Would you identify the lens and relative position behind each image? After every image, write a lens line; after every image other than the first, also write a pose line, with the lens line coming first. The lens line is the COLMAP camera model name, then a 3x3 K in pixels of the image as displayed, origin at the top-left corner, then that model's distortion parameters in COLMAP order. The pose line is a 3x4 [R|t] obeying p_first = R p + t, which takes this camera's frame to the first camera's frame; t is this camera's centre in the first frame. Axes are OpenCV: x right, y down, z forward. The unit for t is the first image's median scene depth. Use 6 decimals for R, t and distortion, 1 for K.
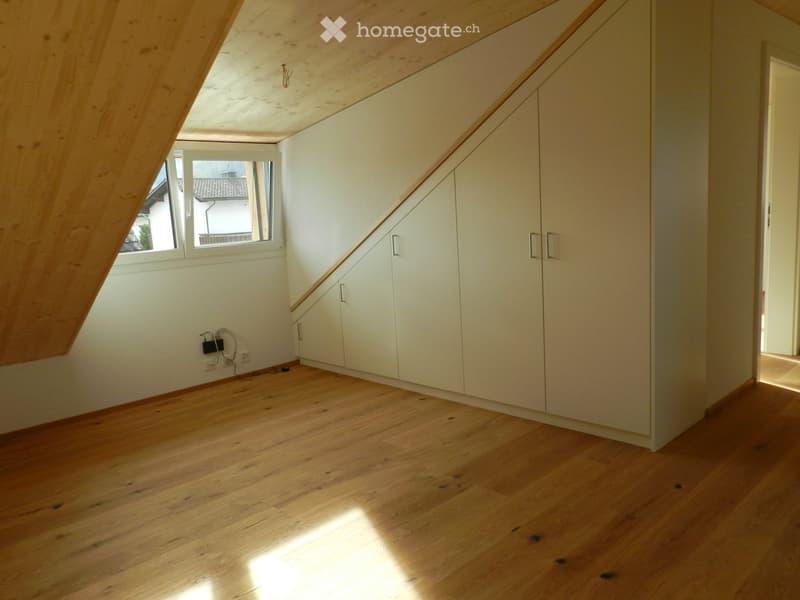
lens RADIAL K [[614.2, 0, 387.3], [0, 614.2, 297.1], [0, 0, 1]] dist [0.044247, -0.004424]
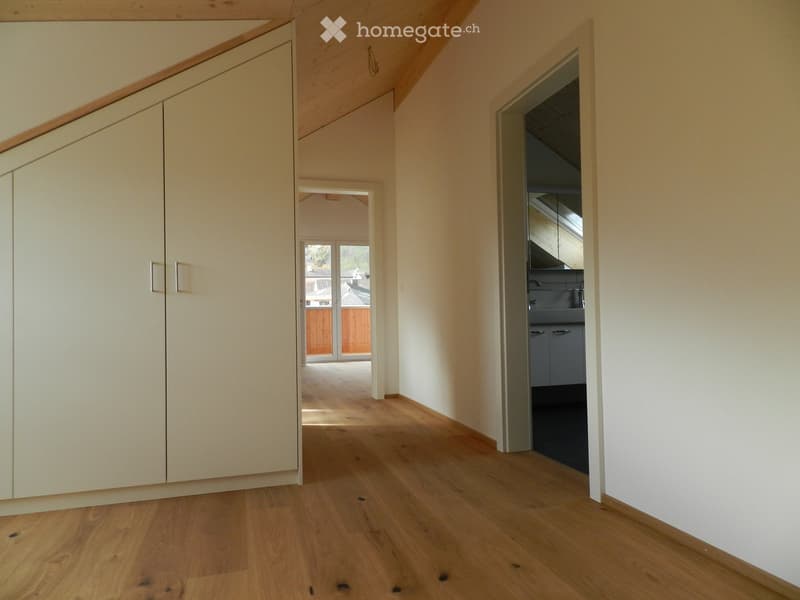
lens RADIAL K [[547.9, 0, 400.0], [0, 547.9, 300.0], [0, 0, 1]] dist [0.024599, -0.004934]
pose [[0.458111, 0.075629, 0.885672, -0.294452], [0.111302, 0.983652, -0.141567, 0.098034], [-0.881899, 0.163431, 0.442204, 0.414146]]
